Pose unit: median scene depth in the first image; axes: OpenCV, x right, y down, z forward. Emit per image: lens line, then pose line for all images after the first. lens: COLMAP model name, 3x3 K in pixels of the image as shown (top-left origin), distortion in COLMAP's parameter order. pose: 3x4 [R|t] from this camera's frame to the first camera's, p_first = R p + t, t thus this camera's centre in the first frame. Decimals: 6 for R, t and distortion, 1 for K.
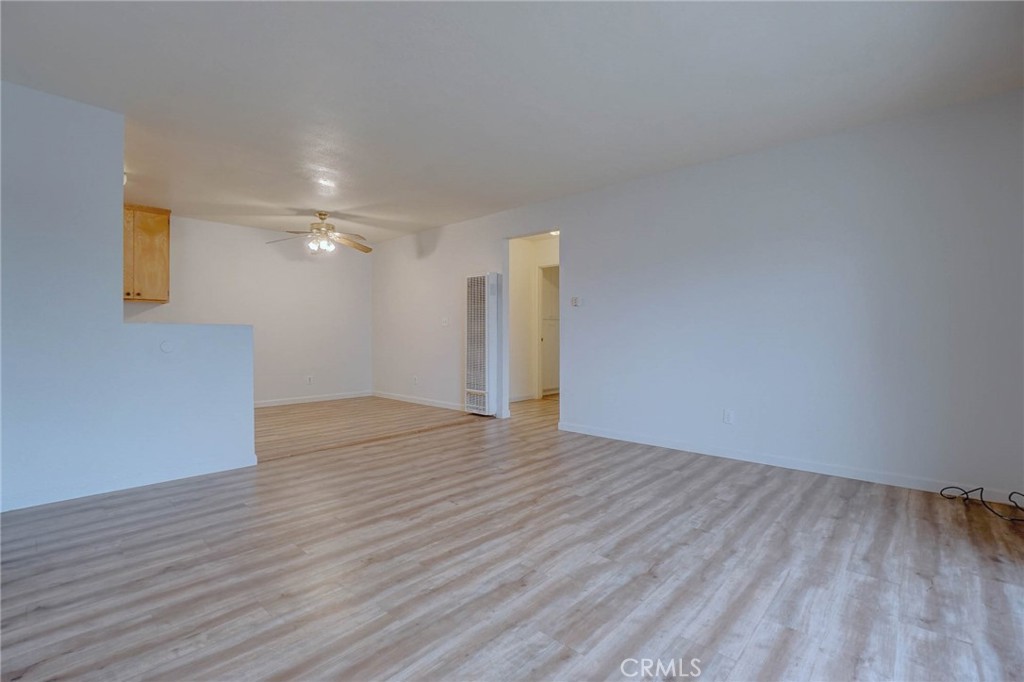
lens RADIAL K [[473.3, 0, 496.8], [0, 473.3, 340.9], [0, 0, 1]] dist [-0.065249, 0.023325]
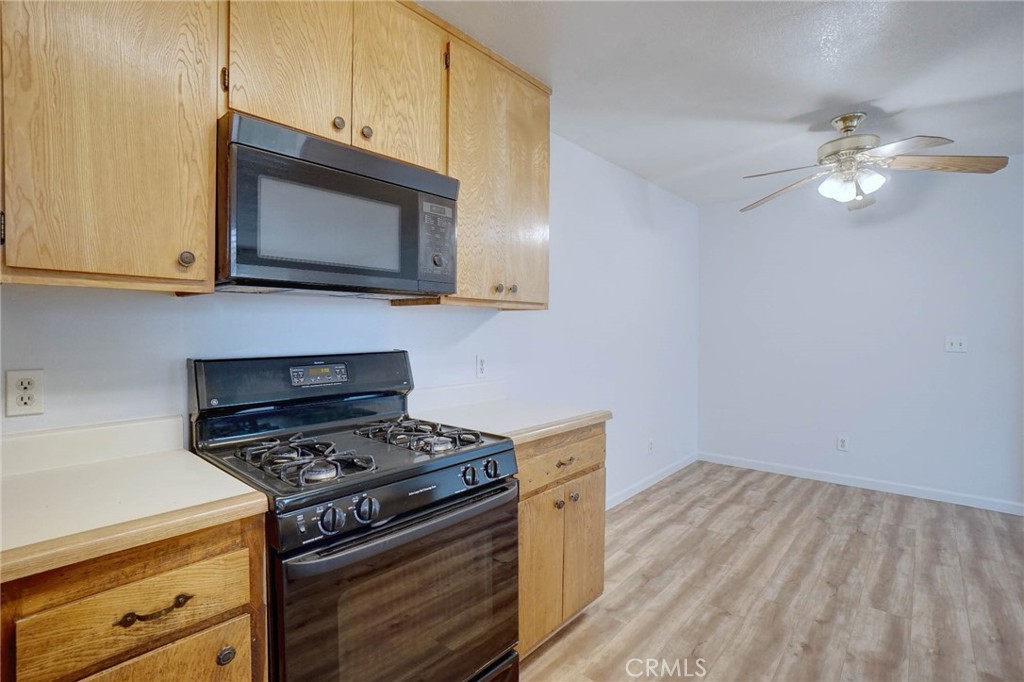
lens RADIAL K [[480.2, 0, 496.7], [0, 480.2, 338.8], [0, 0, 1]] dist [-0.056733, 0.022076]
pose [[0.999992, -0.000746, 0.003943, -1.521960], [0.000709, 0.999955, 0.009498, -0.120998], [-0.003950, -0.009495, 0.999947, 1.129136]]
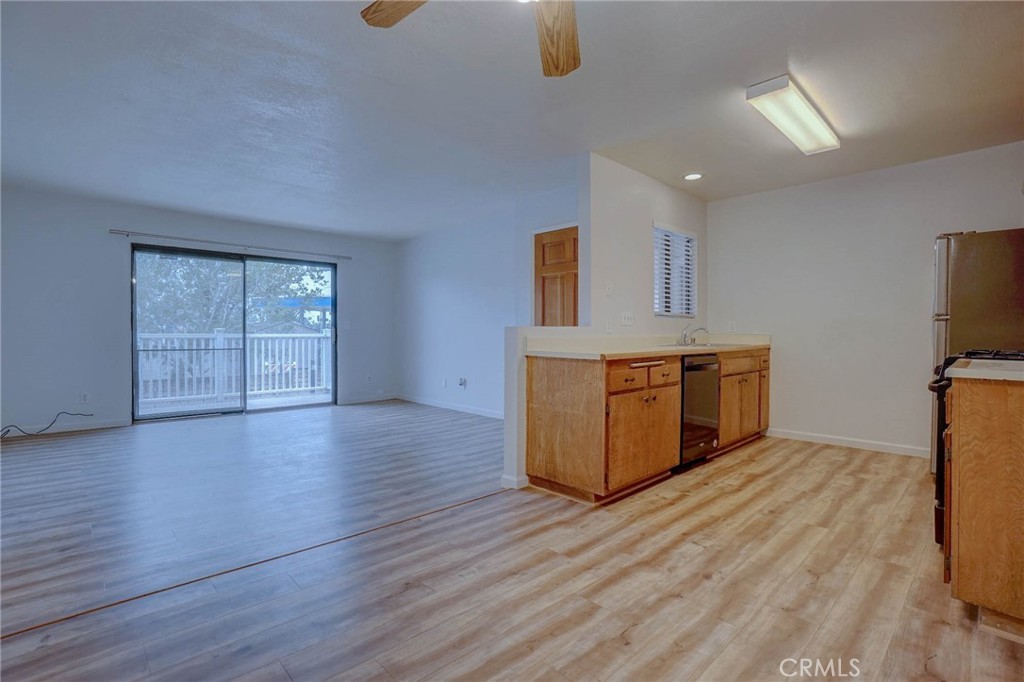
lens RADIAL K [[480.2, 0, 496.7], [0, 480.2, 338.8], [0, 0, 1]] dist [-0.056733, 0.022076]
pose [[-0.996973, -0.001674, 0.077728, -0.770968], [0.000095, 0.999741, 0.022749, -0.045606], [-0.077746, 0.022688, -0.996715, 2.596102]]
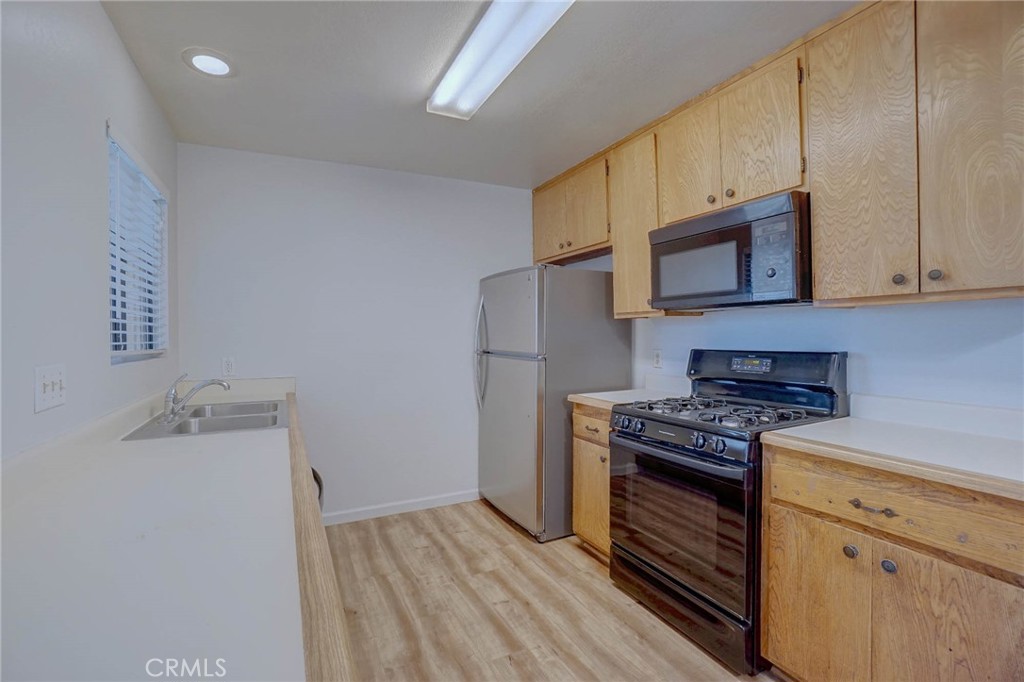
lens RADIAL K [[450.1, 0, 503.5], [0, 450.1, 339.1], [0, 0, 1]] dist [-0.068784, 0.024504]
pose [[-0.362016, 0.013889, -0.932069, -0.834218], [0.002028, 0.999898, 0.014112, -0.127474], [0.932170, 0.003218, -0.362007, 1.616313]]
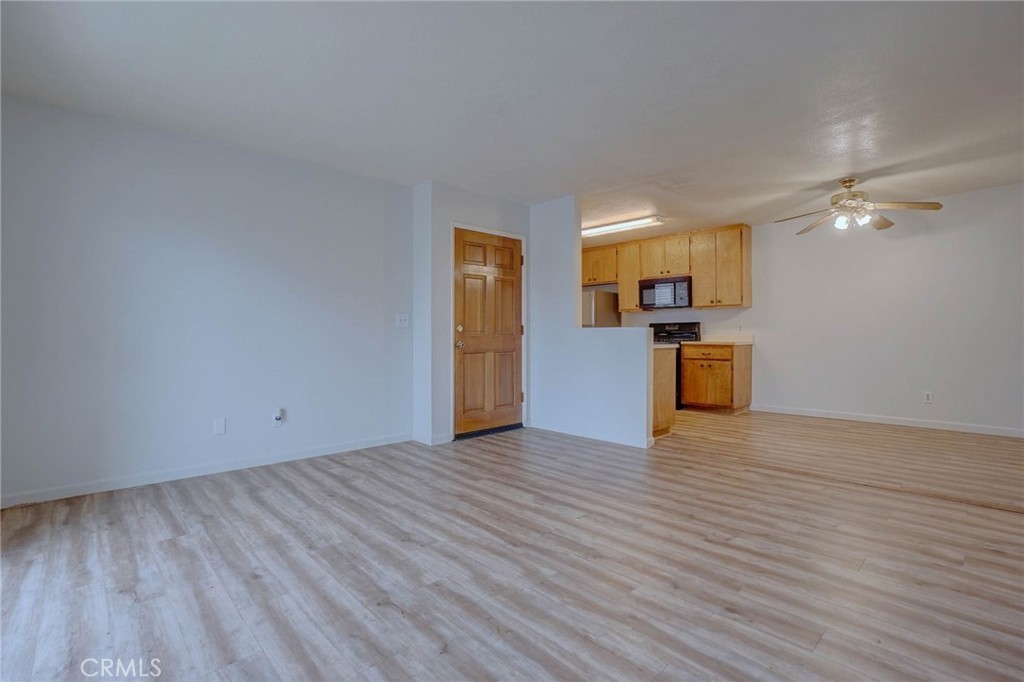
lens RADIAL K [[480.2, 0, 496.7], [0, 480.2, 338.8], [0, 0, 1]] dist [-0.056733, 0.022076]
pose [[-0.089660, 0.006338, -0.995952, 0.962912], [-0.008921, 0.999935, 0.007166, -0.015128], [0.995933, 0.009527, -0.089597, 1.017657]]
